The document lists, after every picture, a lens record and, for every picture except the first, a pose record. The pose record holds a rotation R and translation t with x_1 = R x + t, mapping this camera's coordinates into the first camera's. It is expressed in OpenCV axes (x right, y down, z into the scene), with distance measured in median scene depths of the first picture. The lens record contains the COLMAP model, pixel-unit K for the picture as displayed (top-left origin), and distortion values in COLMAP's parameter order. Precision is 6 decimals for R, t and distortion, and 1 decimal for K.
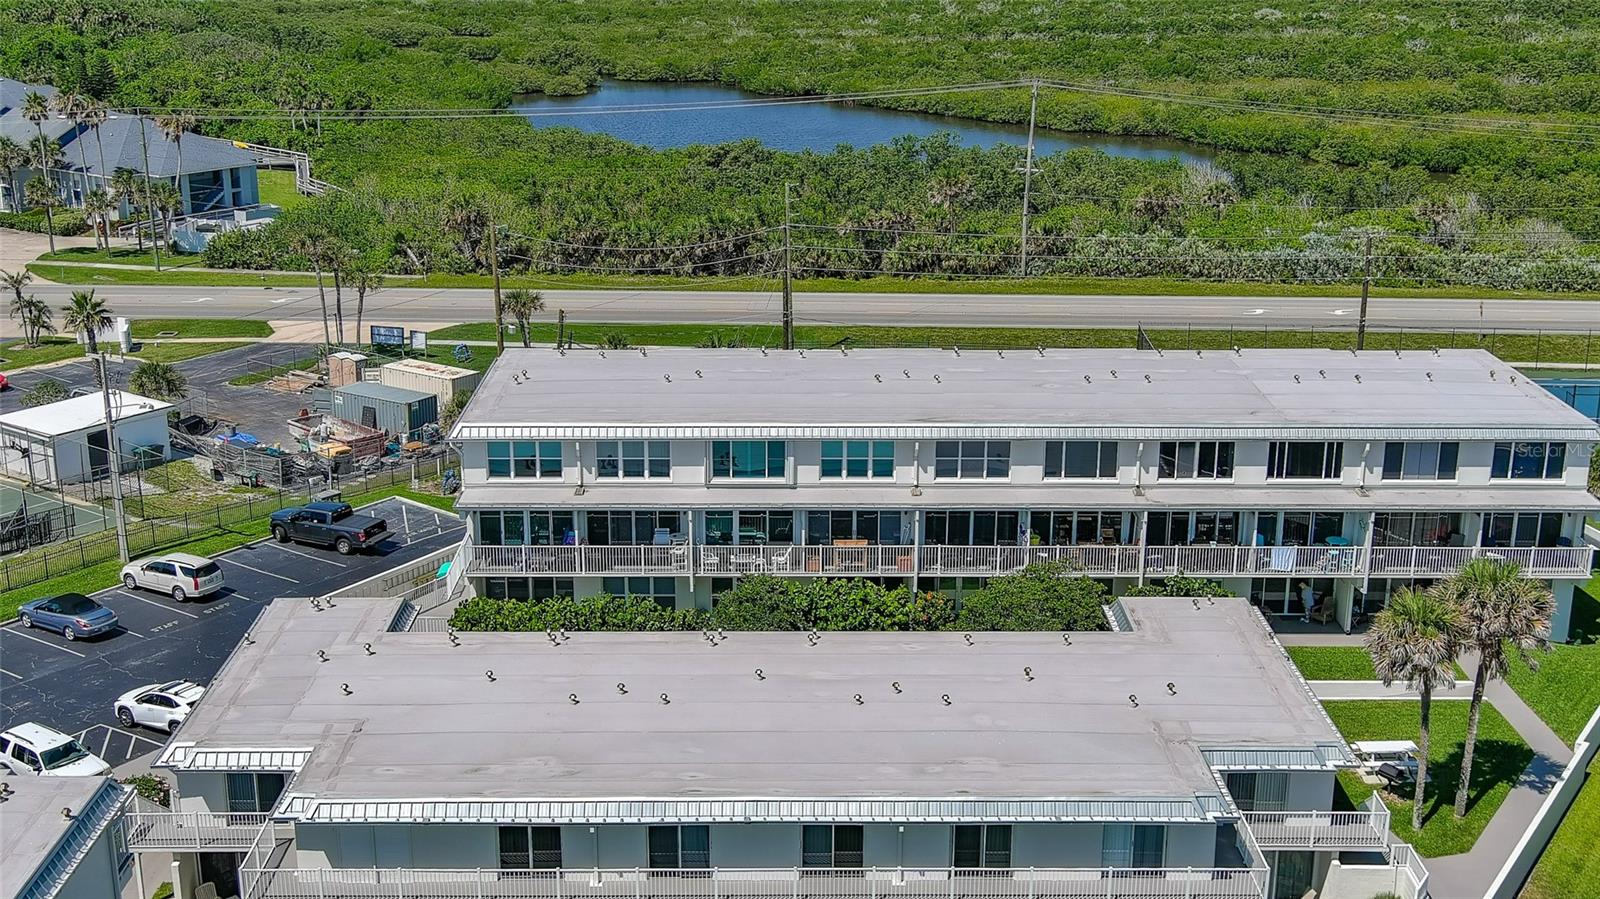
lens RADIAL K [[1834.4, 0, 800.0], [0, 1834.4, 449.5], [0, 0, 1]] dist [0.018348, -0.028786]
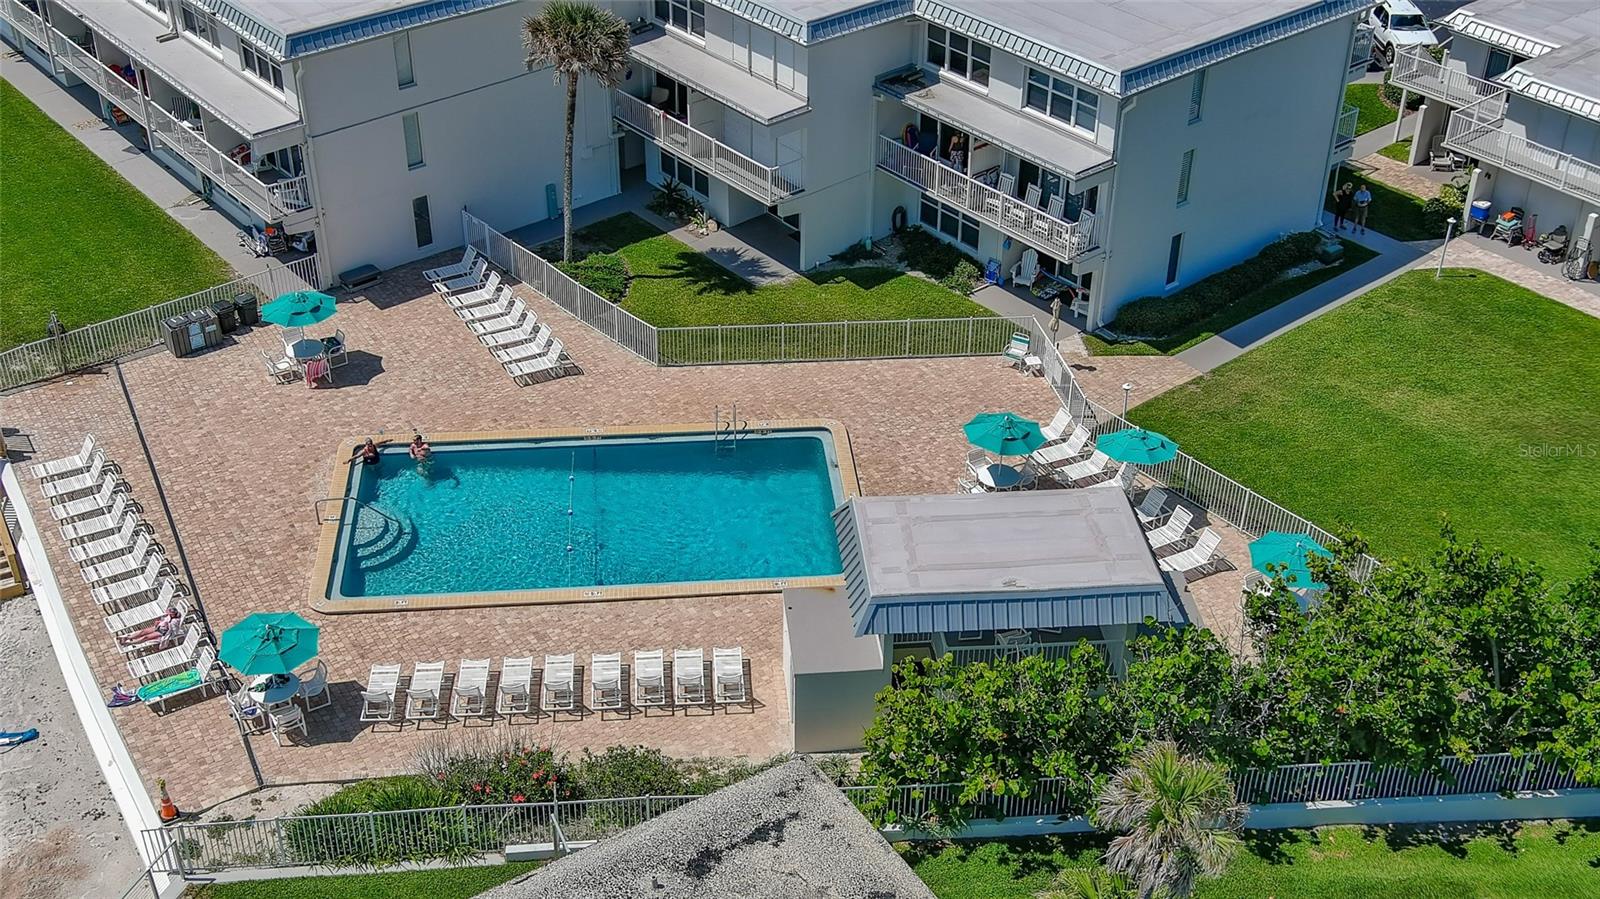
lens RADIAL K [[1868.6, 0, 802.3], [0, 1868.6, 431.0], [0, 0, 1]] dist [0.098434, -0.389634]
pose [[0.639783, 0.424367, -0.640773, 0.217978], [-0.235041, 0.901828, 0.362578, 0.050619], [0.731733, -0.081364, 0.676718, -0.119279]]
